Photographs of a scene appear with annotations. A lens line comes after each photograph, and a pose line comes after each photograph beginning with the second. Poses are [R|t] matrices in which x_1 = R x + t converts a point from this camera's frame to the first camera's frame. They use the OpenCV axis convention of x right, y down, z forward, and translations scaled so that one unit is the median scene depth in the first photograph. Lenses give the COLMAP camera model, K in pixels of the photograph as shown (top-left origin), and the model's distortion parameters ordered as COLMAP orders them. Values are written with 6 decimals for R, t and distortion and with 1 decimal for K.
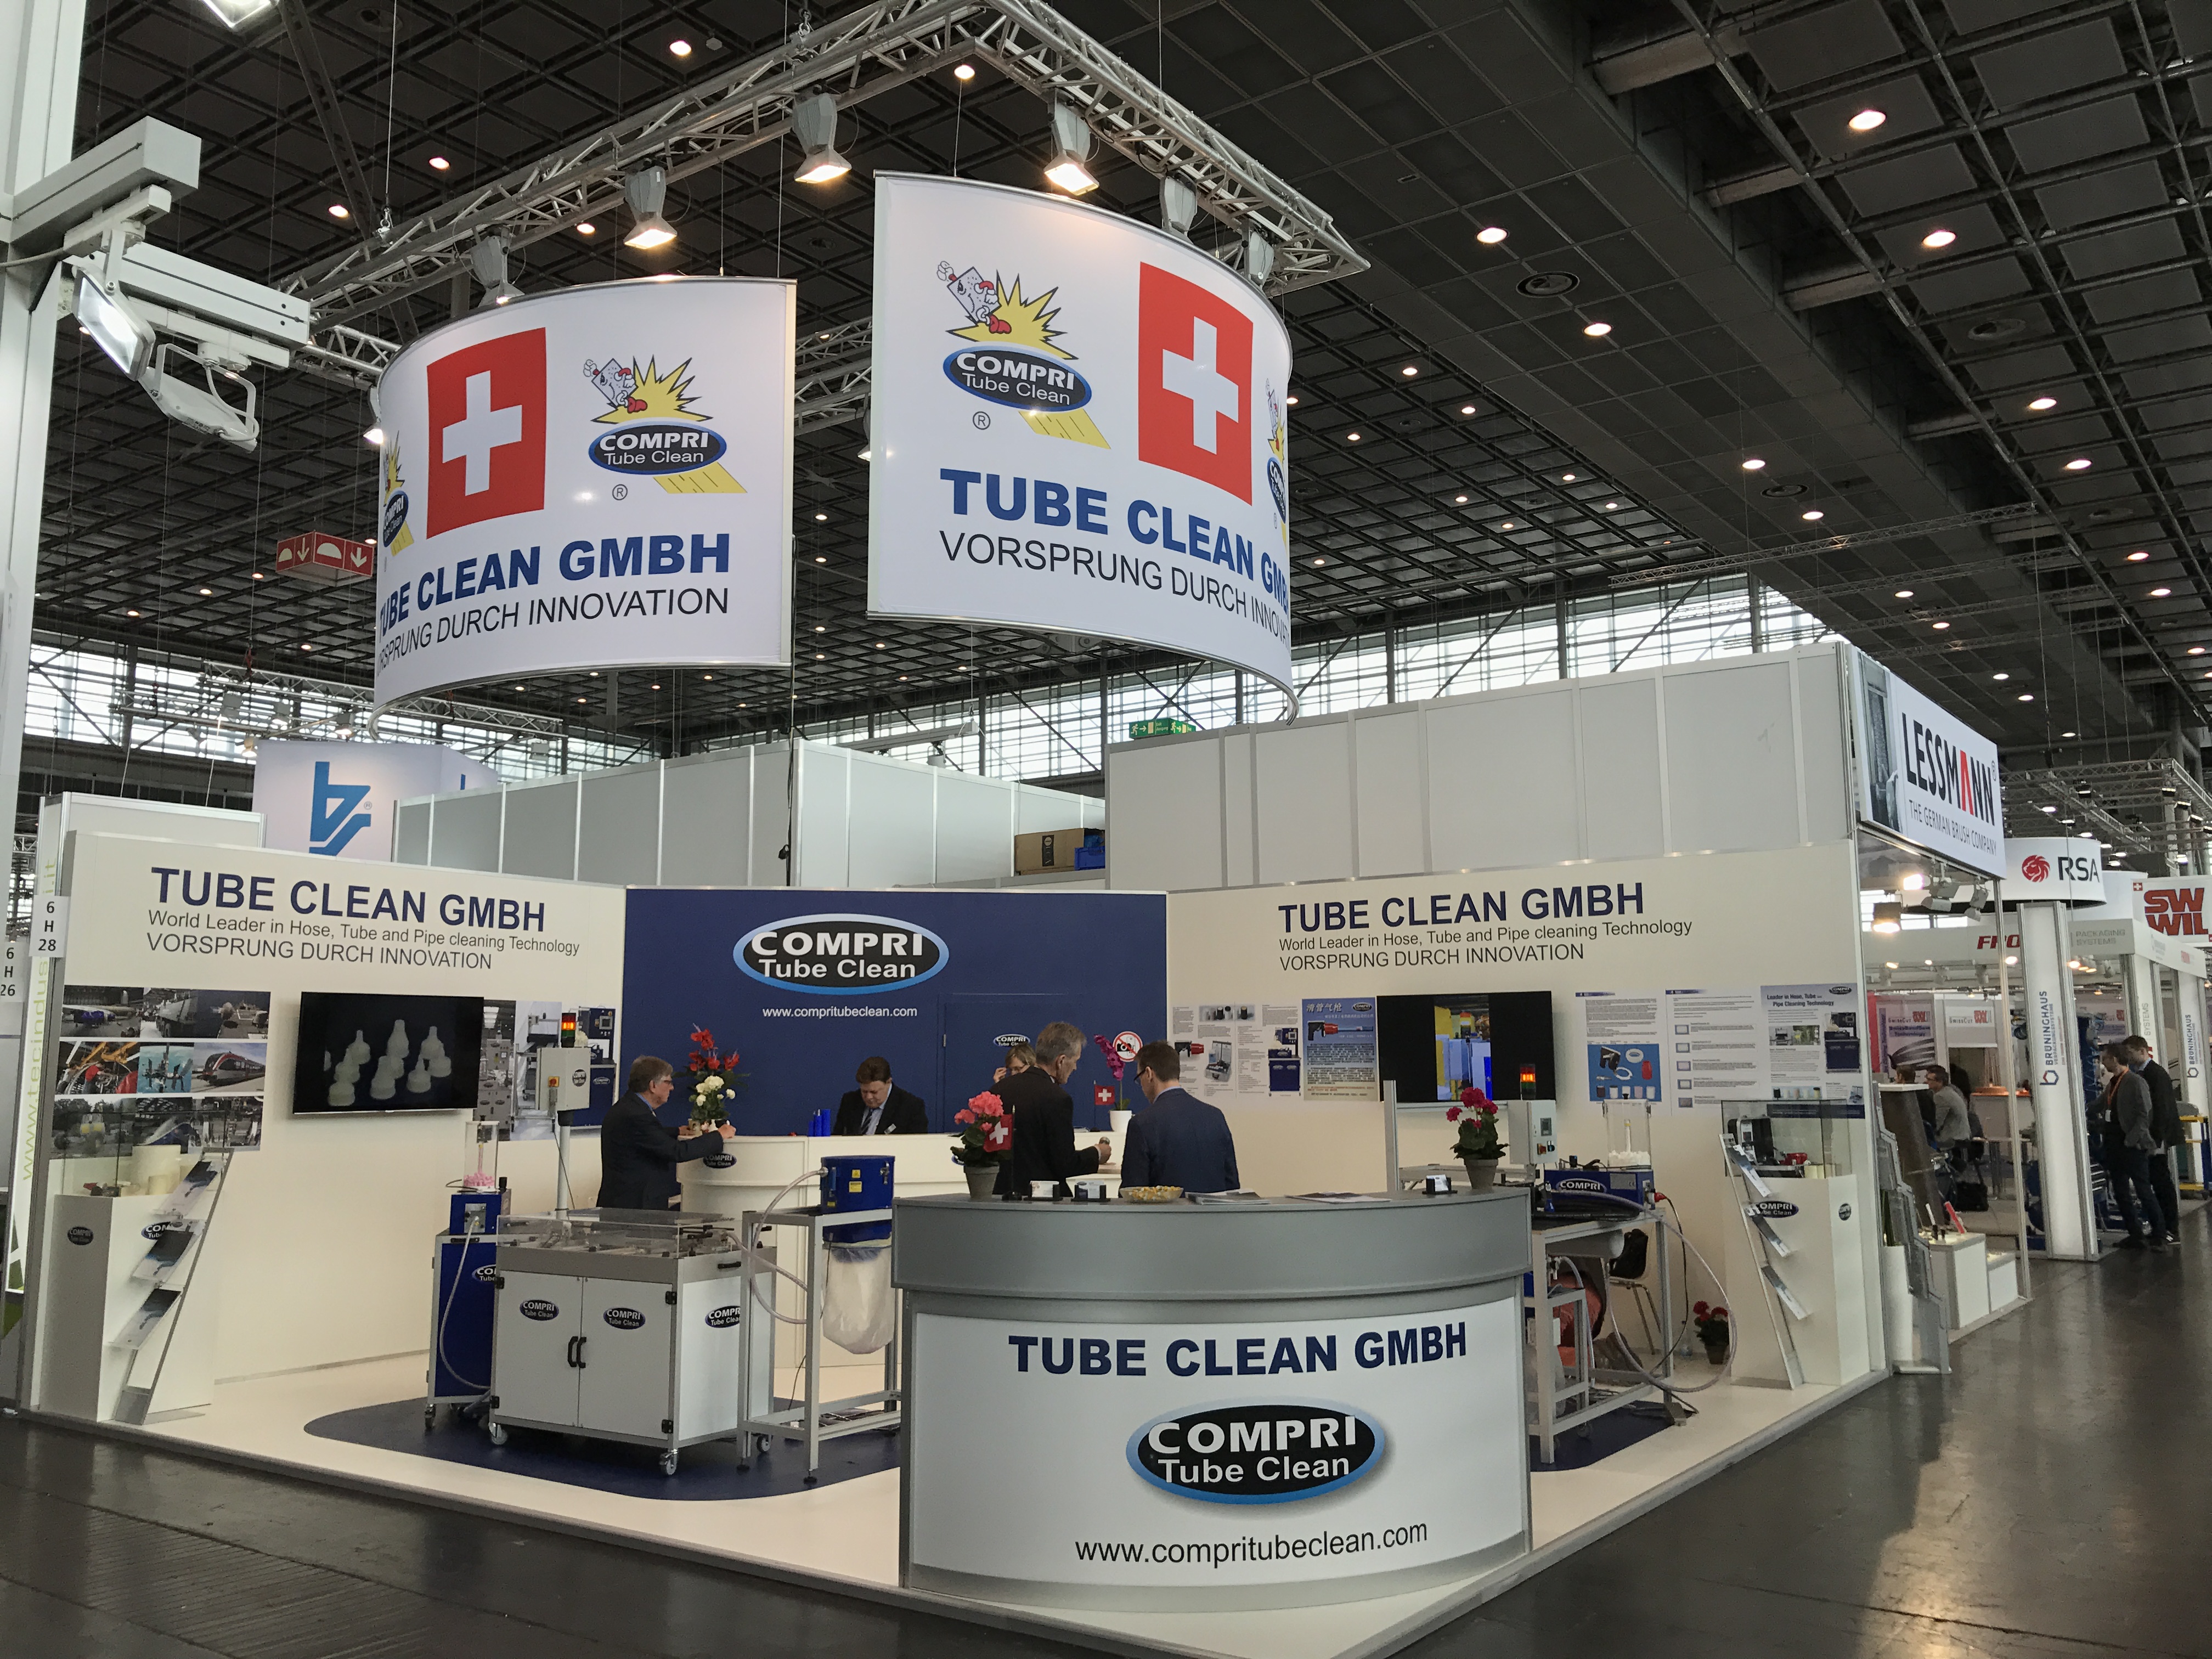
lens RADIAL K [[1831.0, 0, 1106.6], [0, 1831.0, 823.6], [0, 0, 1]] dist [0.007432, -0.006584]
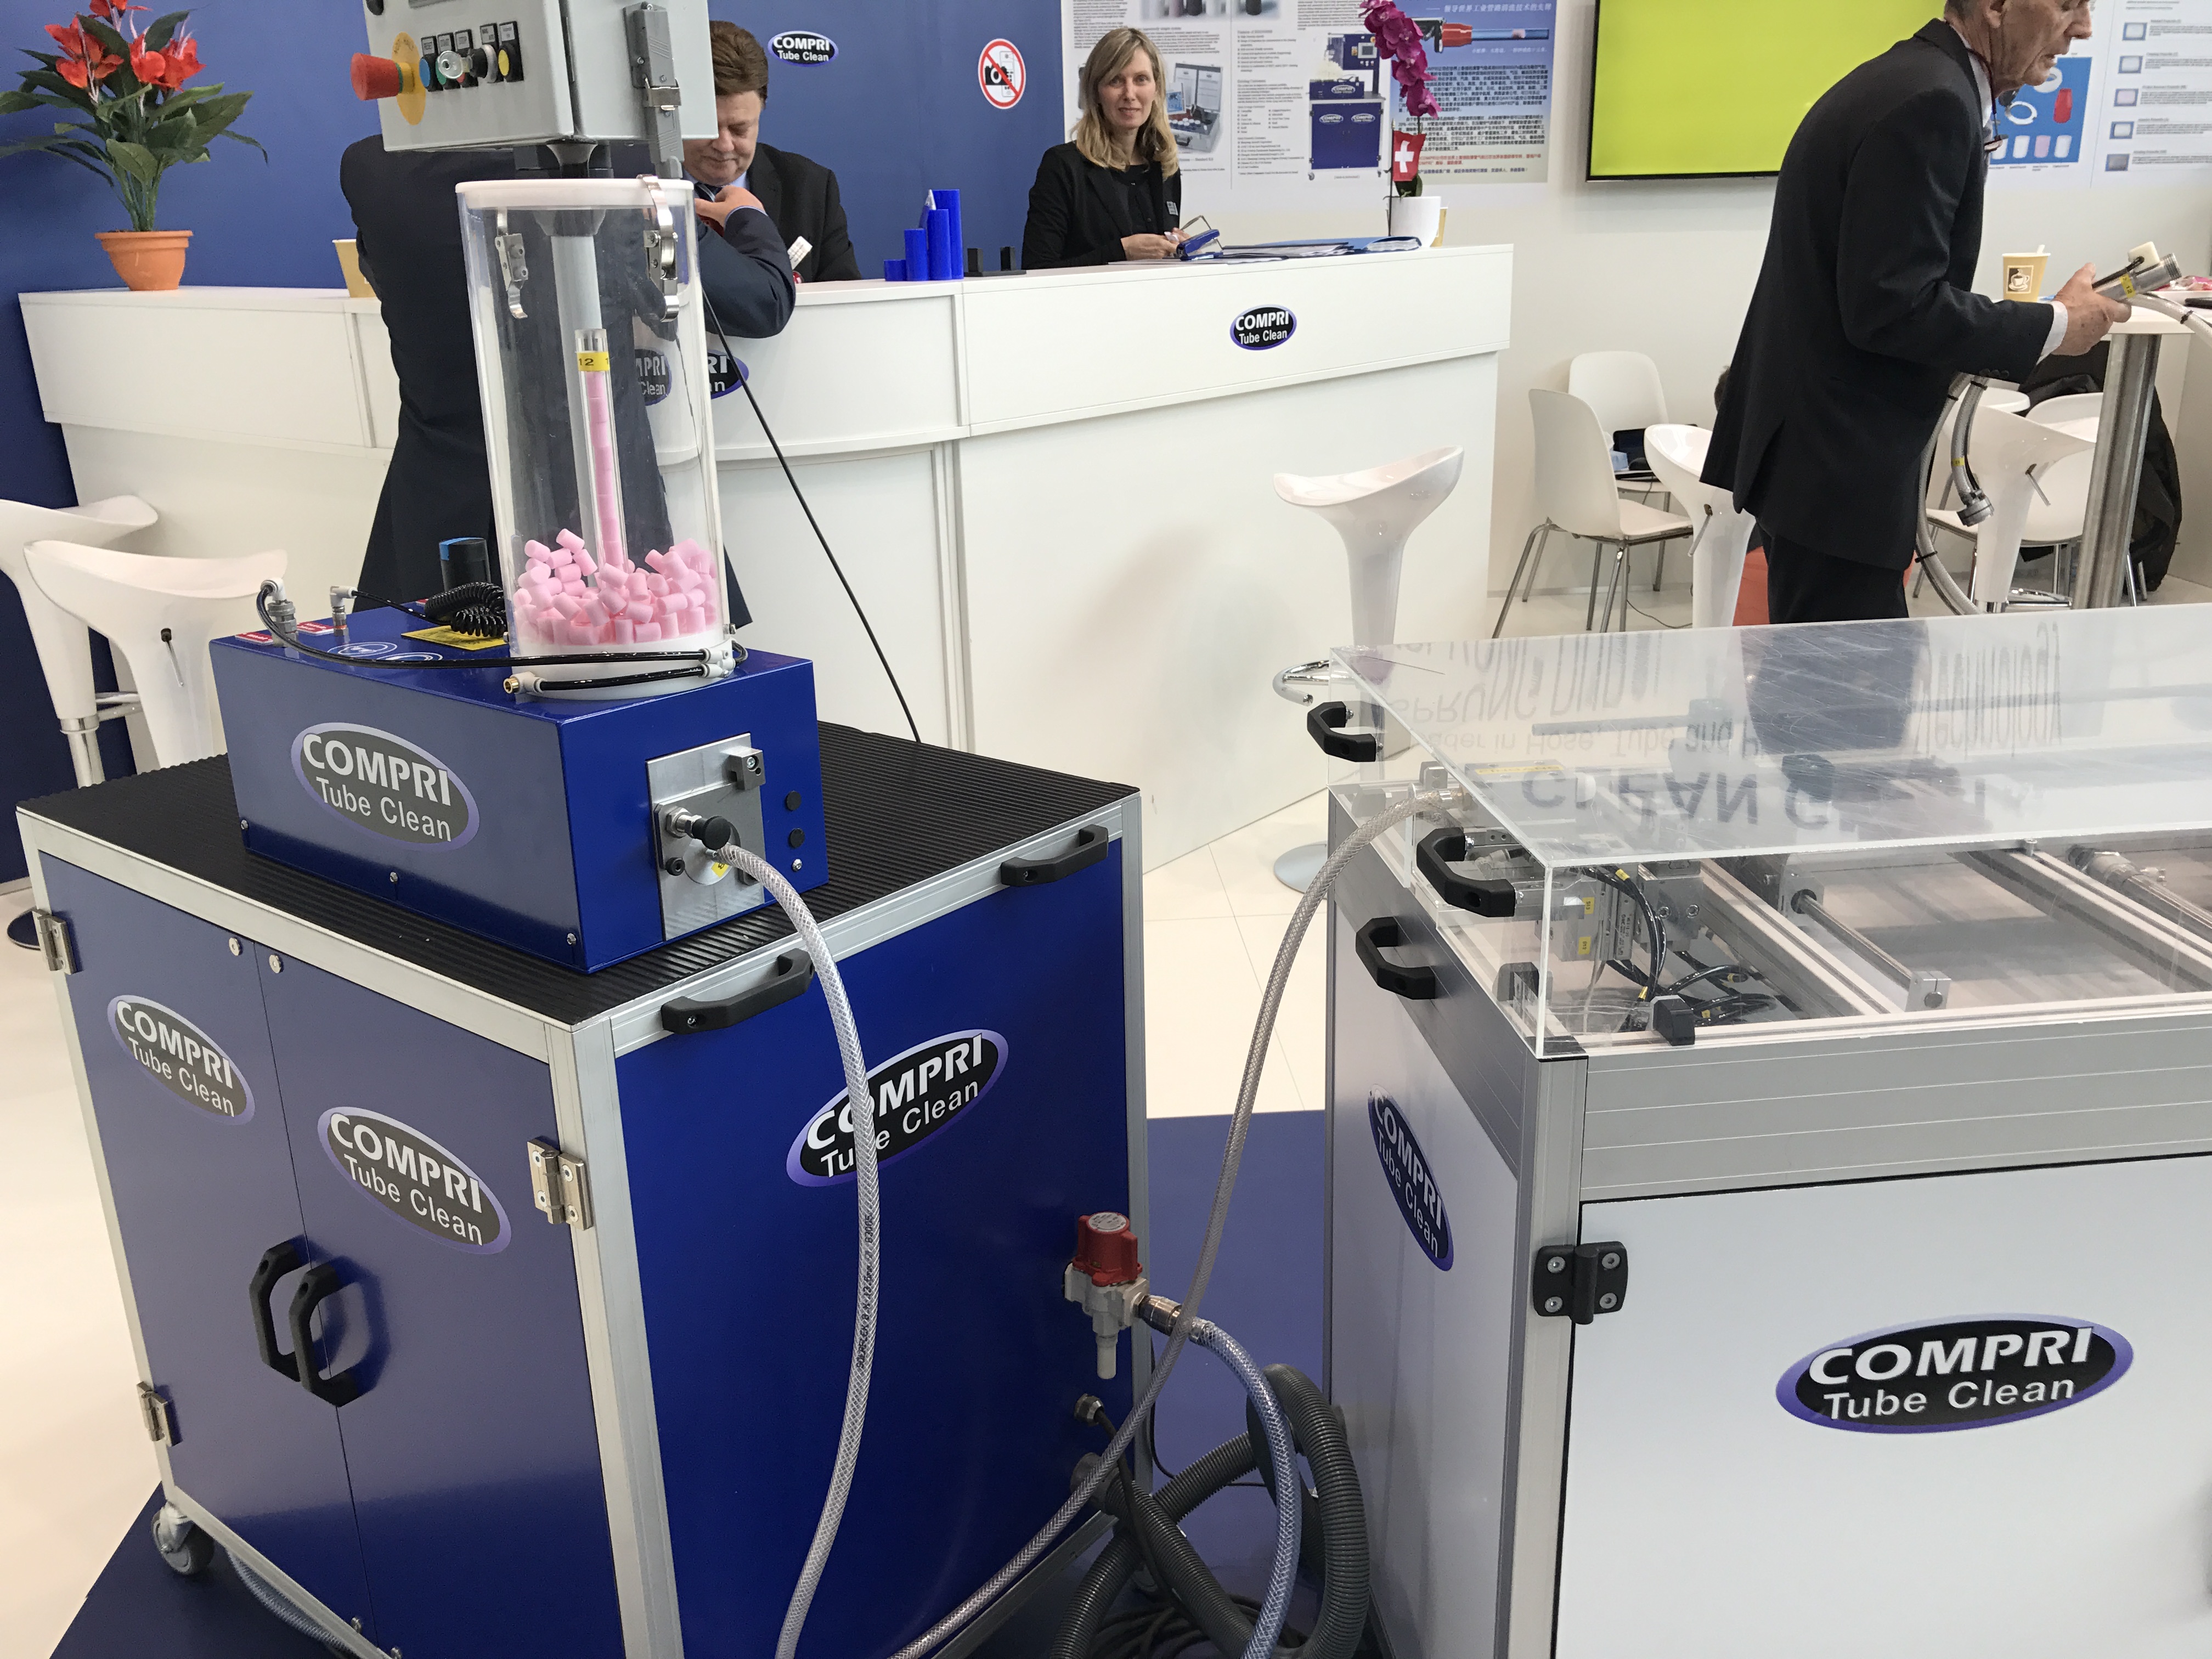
lens RADIAL K [[1831.0, 0, 1104.3], [0, 1831.0, 830.1], [0, 0, 1]] dist [0.007432, -0.006584]
pose [[0.746132, -0.229740, 0.624905, -0.311359], [-0.064564, 0.909191, 0.411343, 0.107664], [-0.662660, -0.347262, 0.663544, 0.639879]]
